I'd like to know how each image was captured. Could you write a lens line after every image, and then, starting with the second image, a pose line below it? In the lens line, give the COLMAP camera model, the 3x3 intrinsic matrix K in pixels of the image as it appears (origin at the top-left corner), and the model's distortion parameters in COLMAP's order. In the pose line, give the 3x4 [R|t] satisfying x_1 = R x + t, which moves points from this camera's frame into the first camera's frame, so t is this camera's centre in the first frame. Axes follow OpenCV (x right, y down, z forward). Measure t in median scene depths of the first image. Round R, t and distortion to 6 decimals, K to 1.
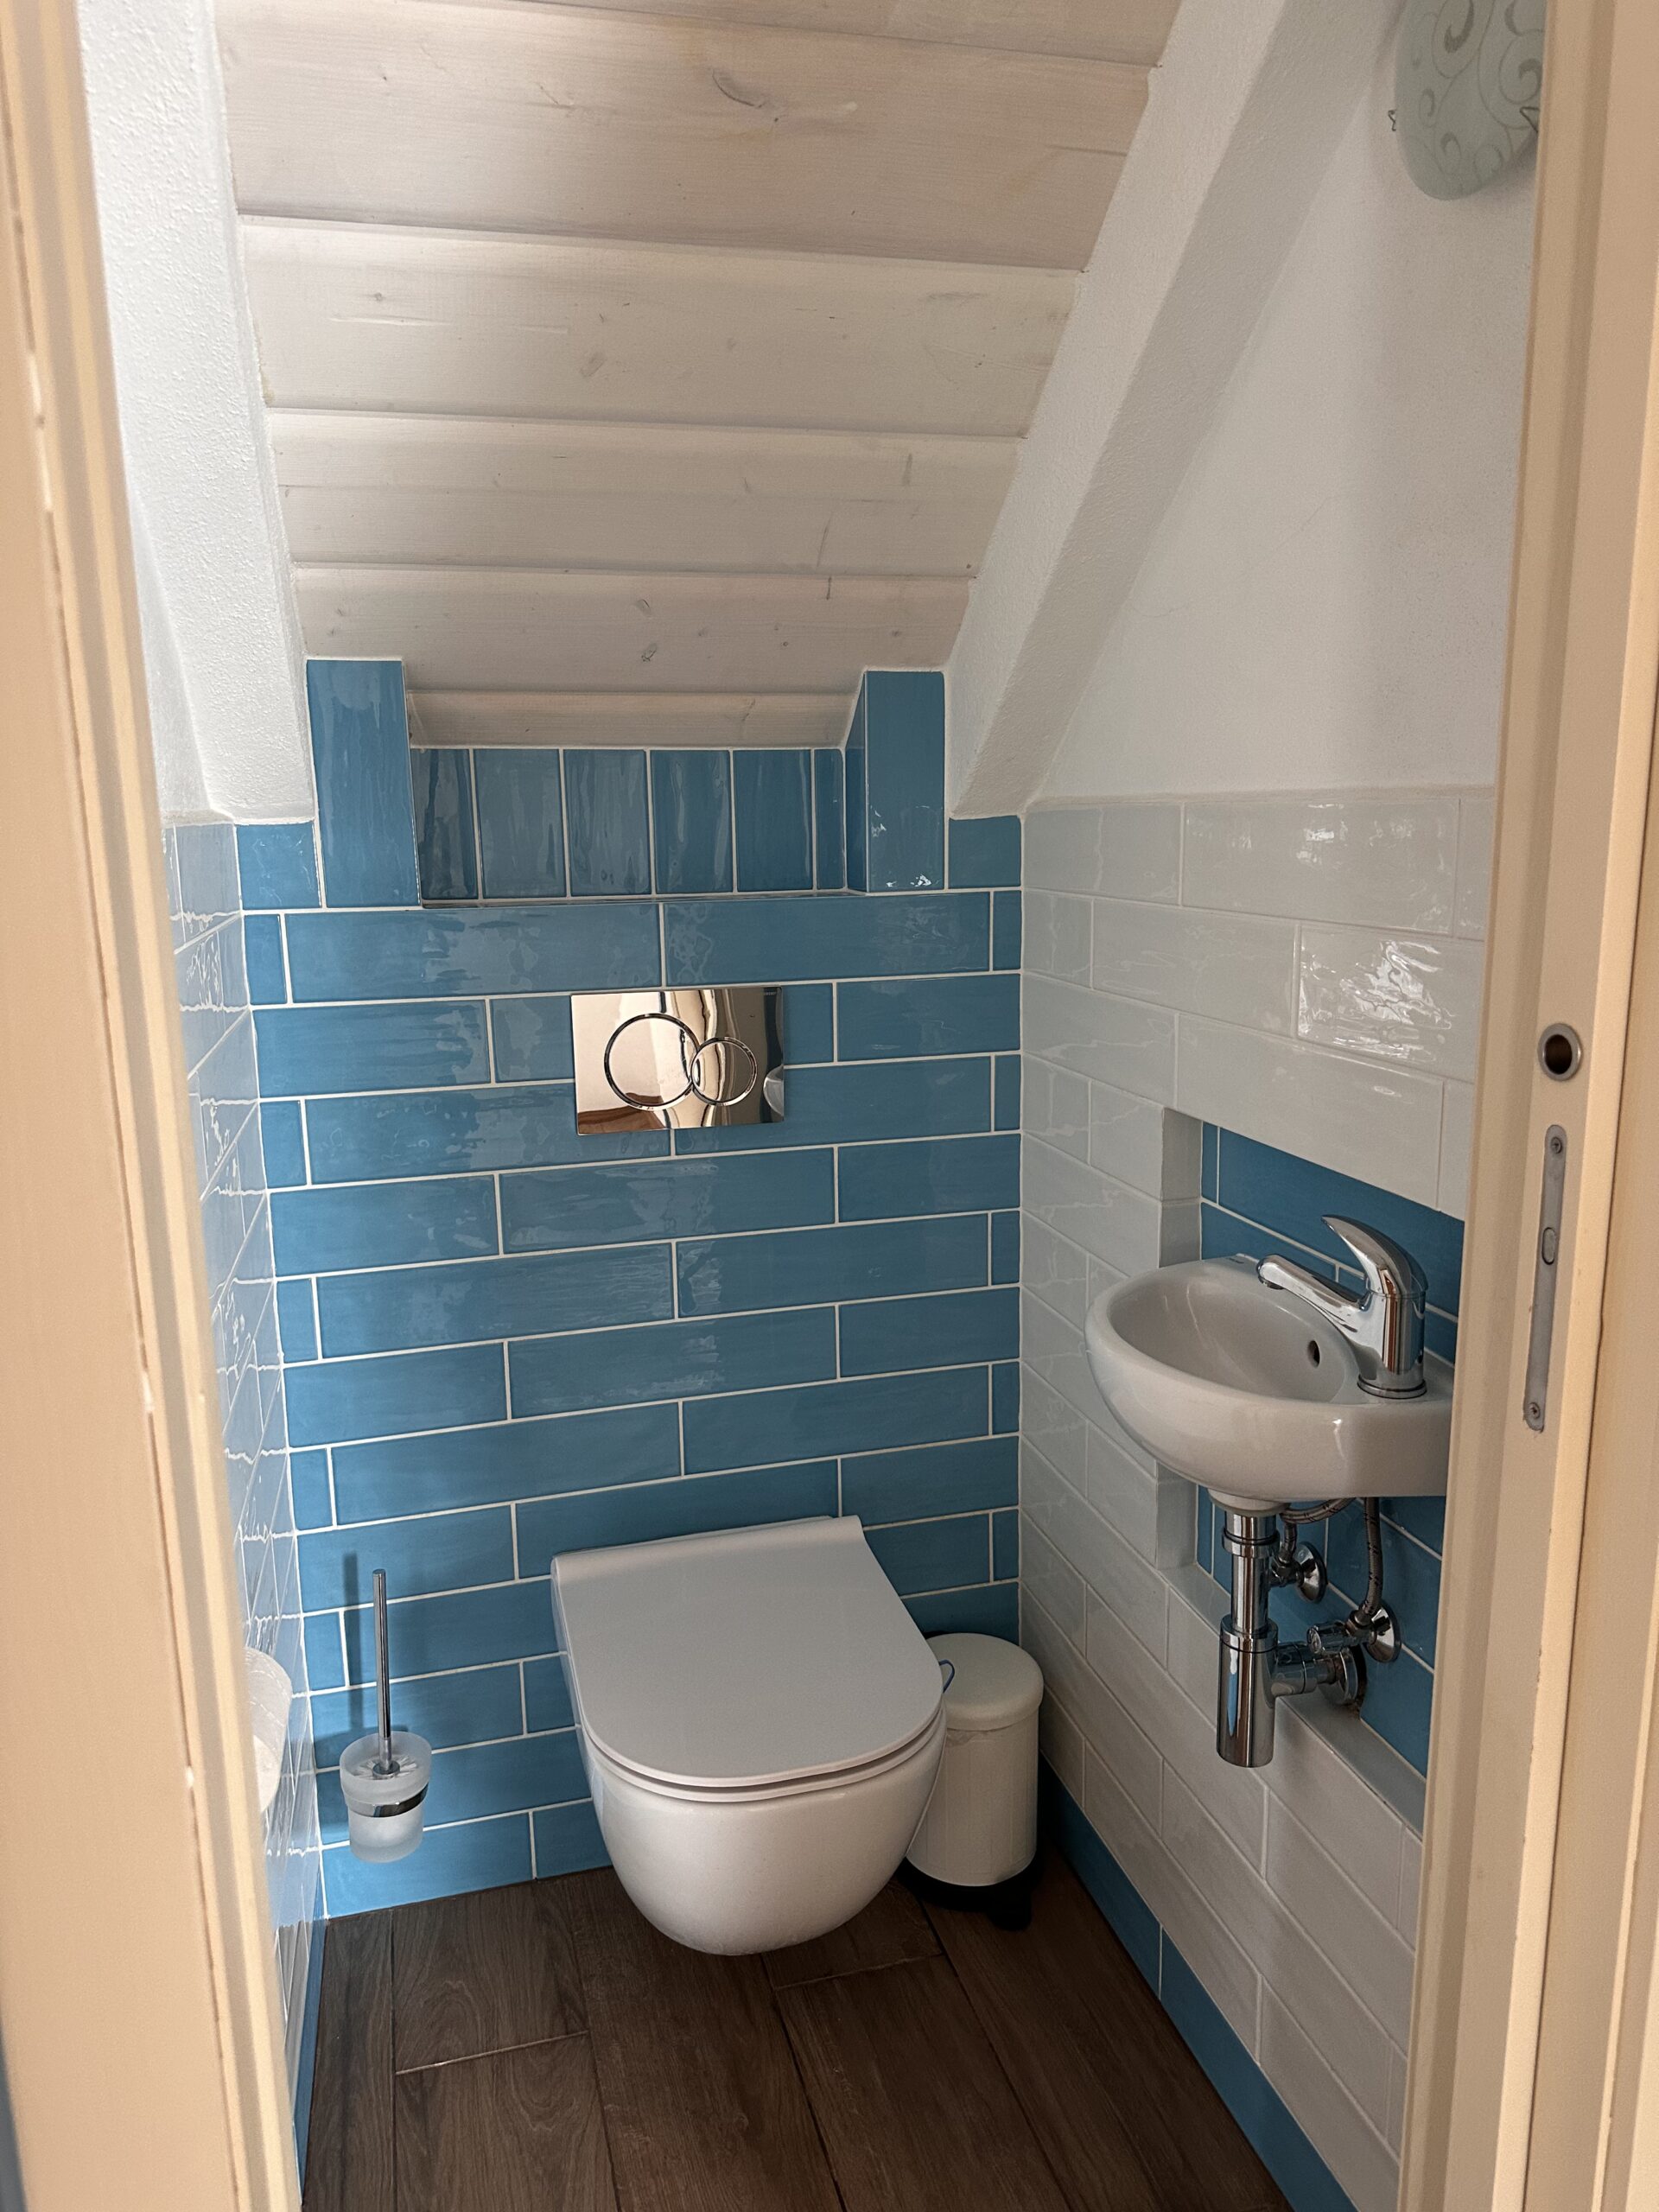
lens RADIAL K [[1555.8, 0, 824.7], [0, 1555.8, 1123.4], [0, 0, 1]] dist [0.049553, -0.016870]
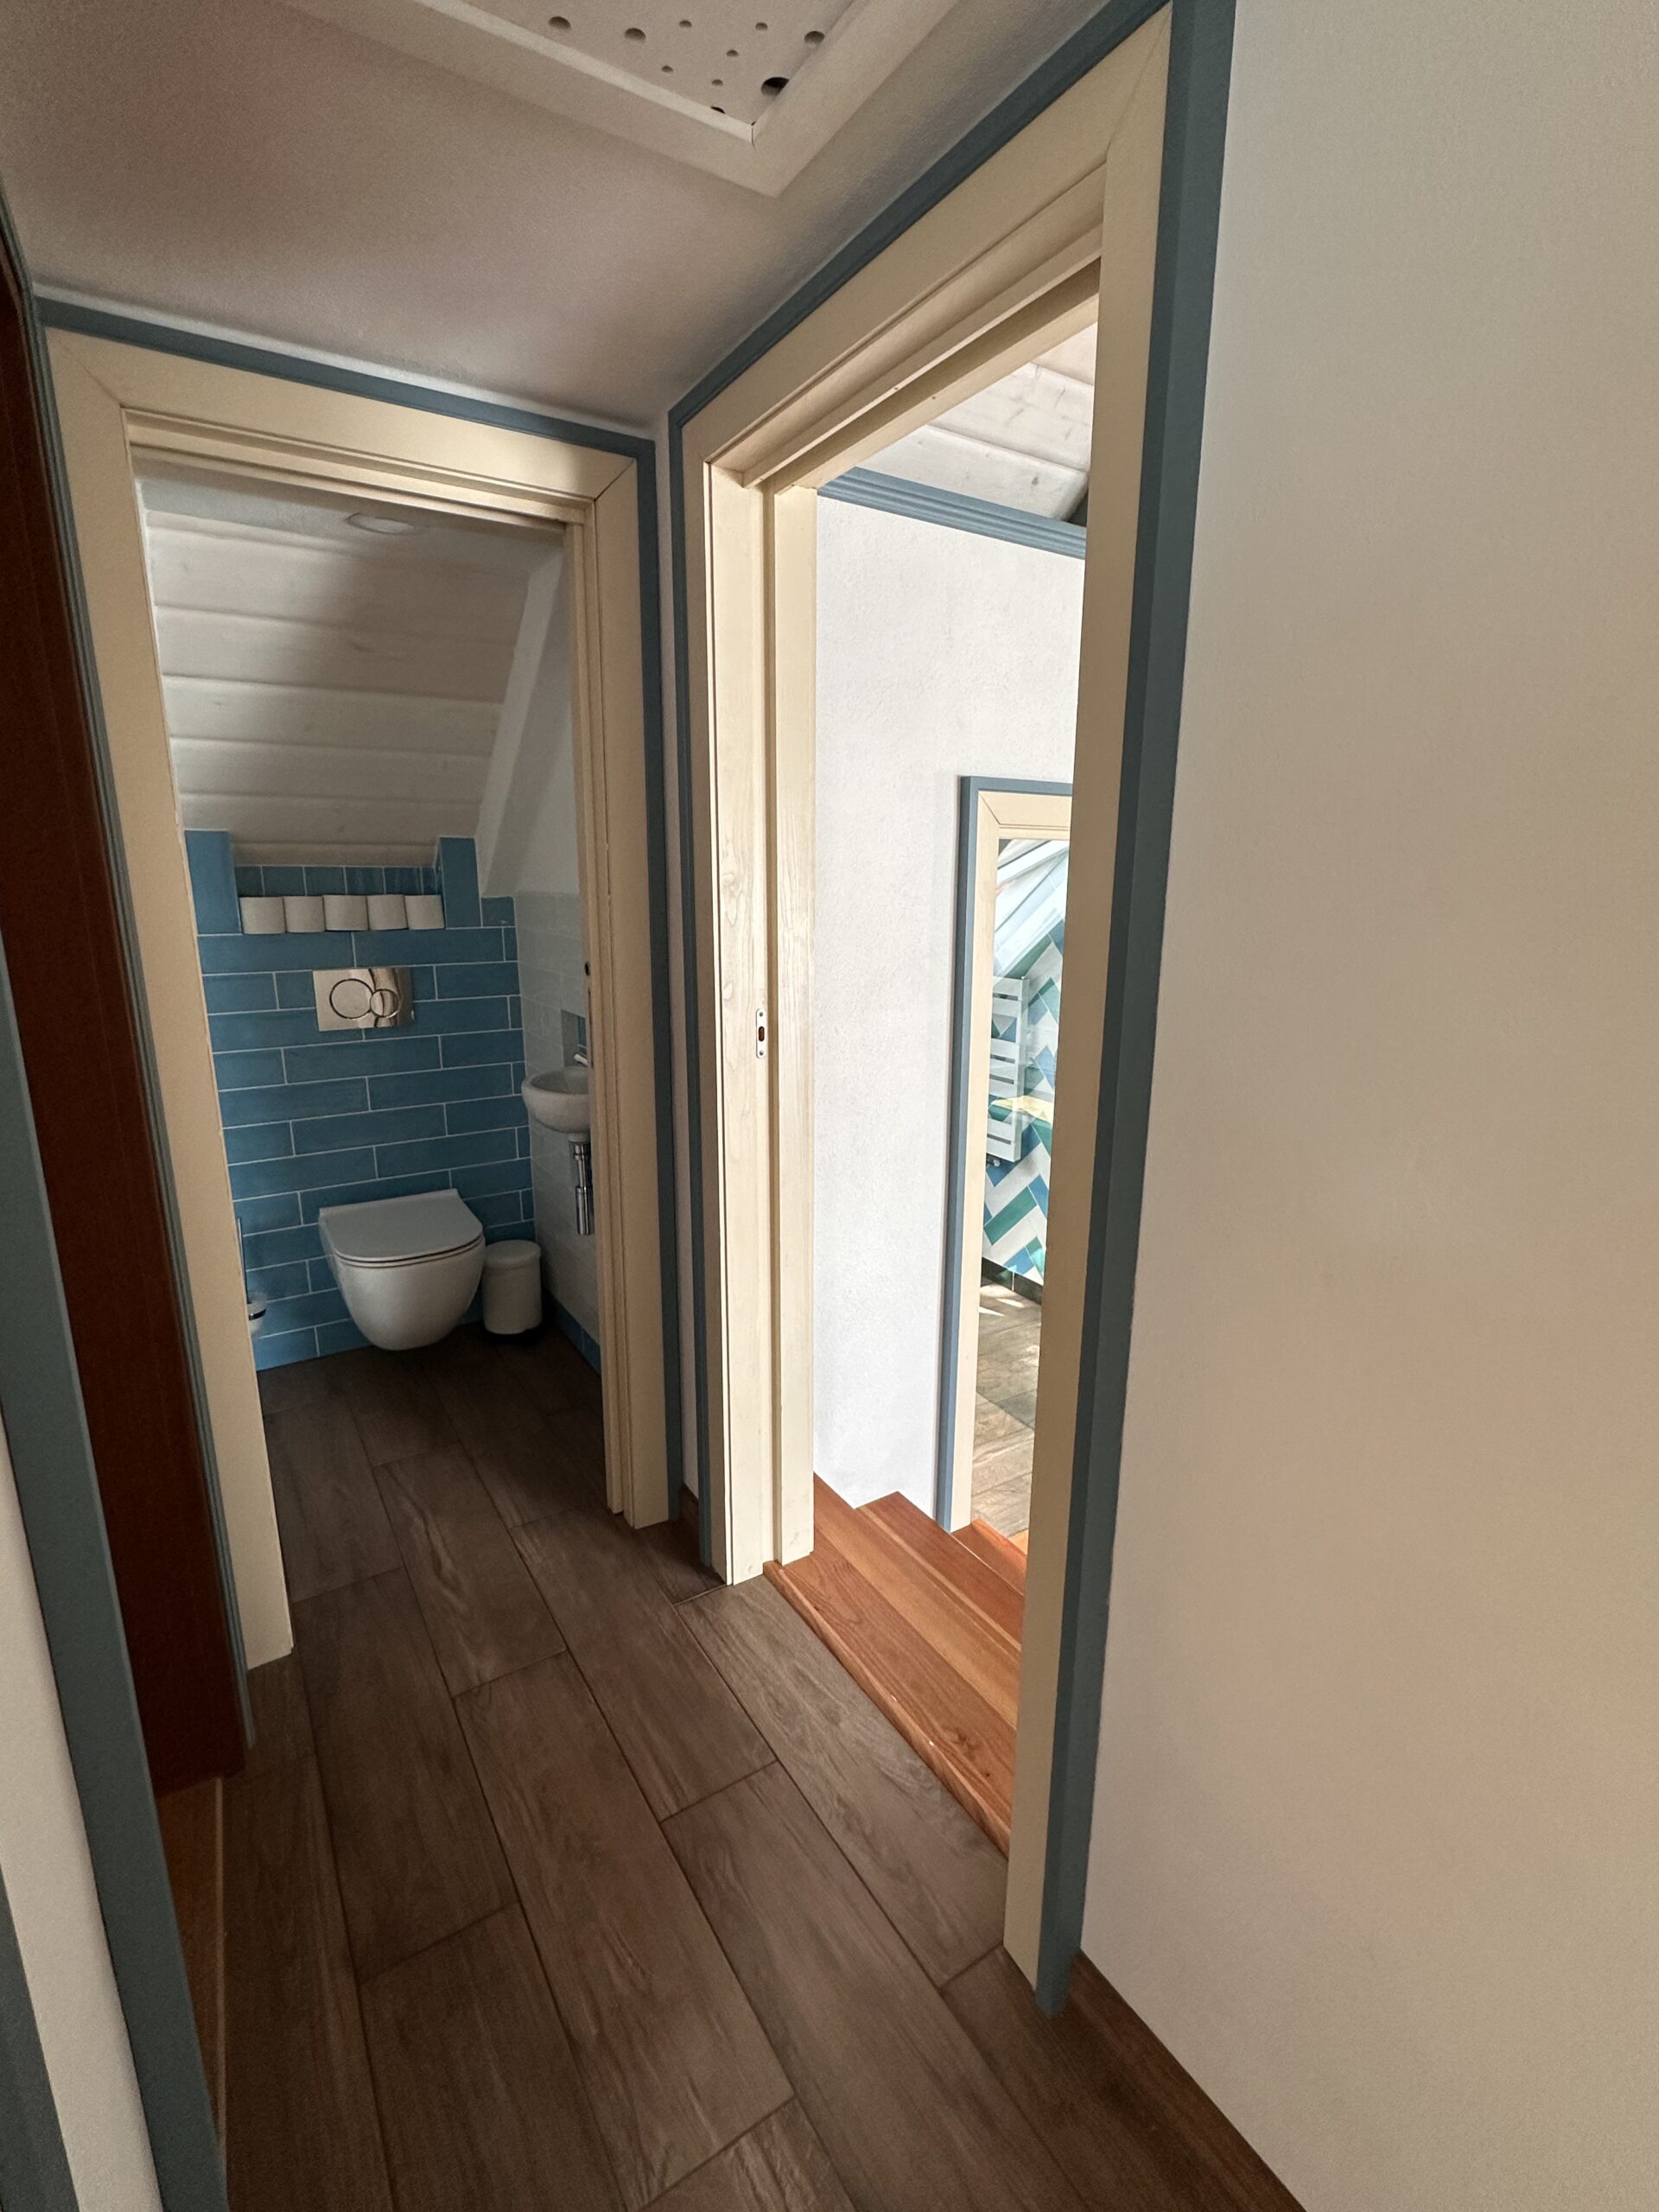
lens RADIAL K [[1004.3, 0, 825.8], [0, 1004.3, 1107.3], [0, 0, 1]] dist [-0.009645, -0.001057]
pose [[0.955529, -0.045551, 0.291357, 0.131589], [0.037739, 0.998763, 0.032379, 0.106794], [-0.292472, -0.019944, 0.956066, -0.701917]]
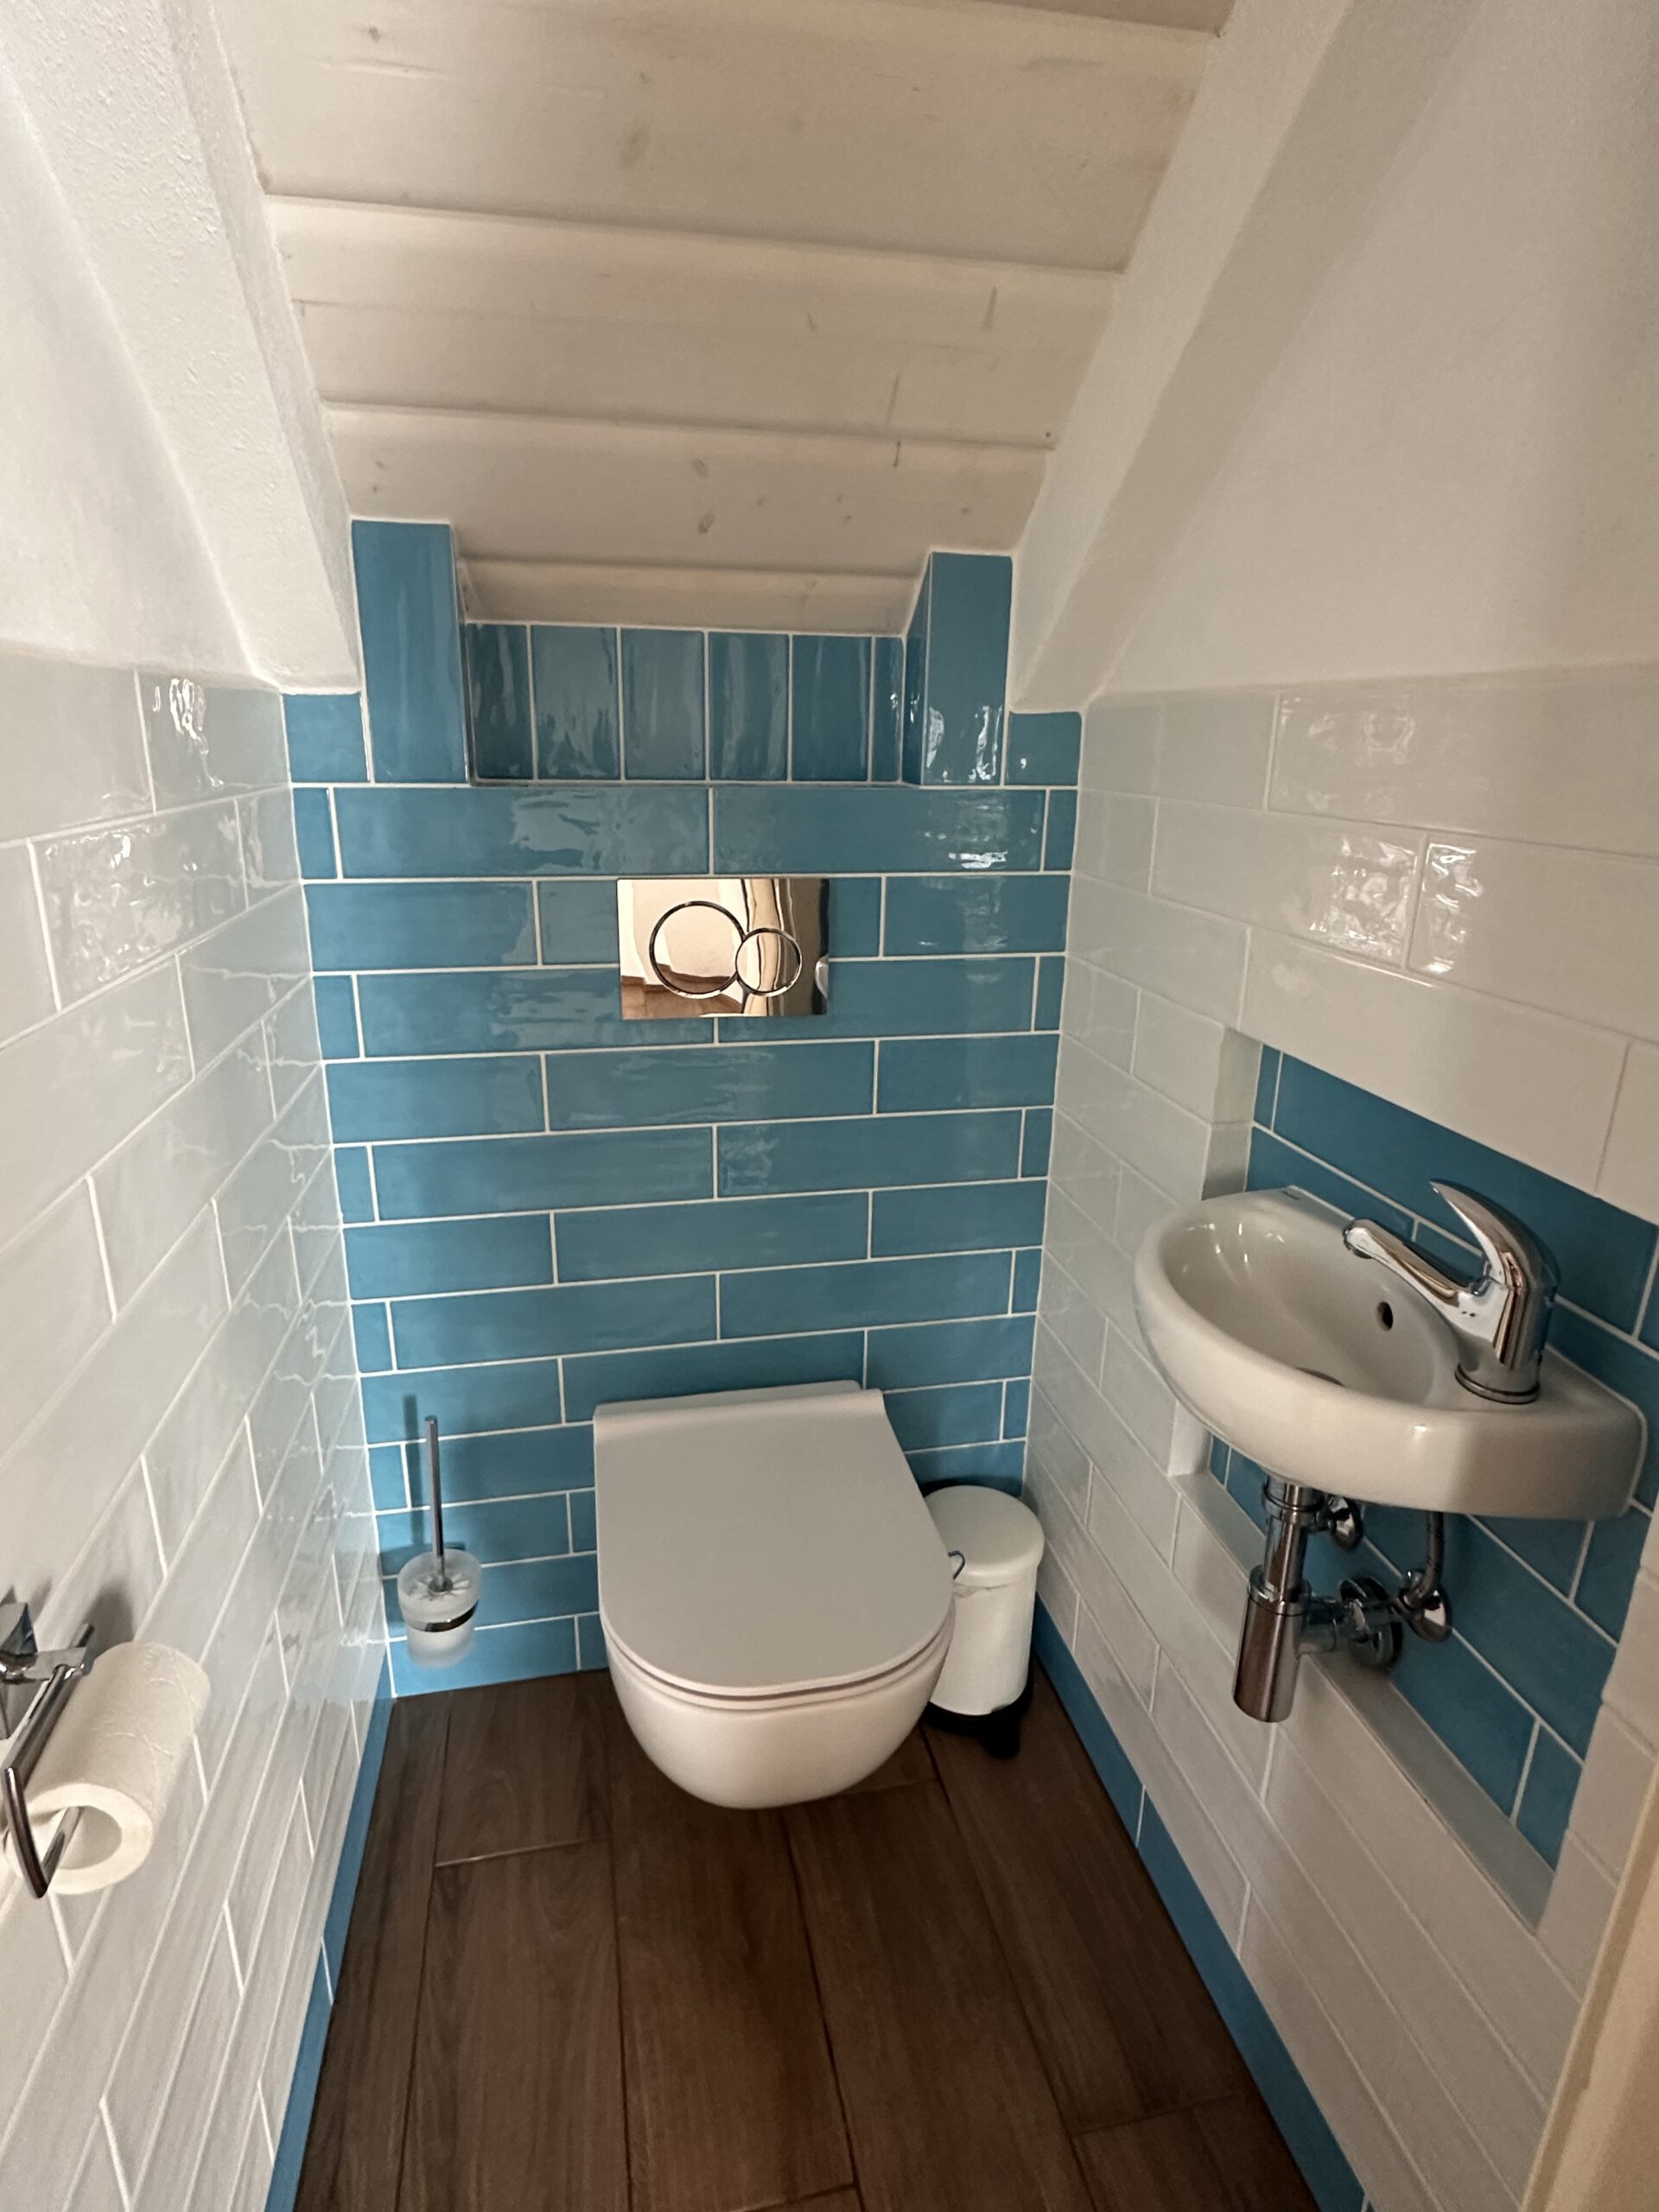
lens RADIAL K [[1165.8, 0, 811.8], [0, 1165.8, 1098.9], [0, 0, 1]] dist [-0.002311, 0.006374]
pose [[0.997392, 0.049451, -0.052572, 0.007270], [-0.043600, 0.993287, 0.107148, -0.029080], [0.057518, -0.104576, 0.992852, 0.255315]]
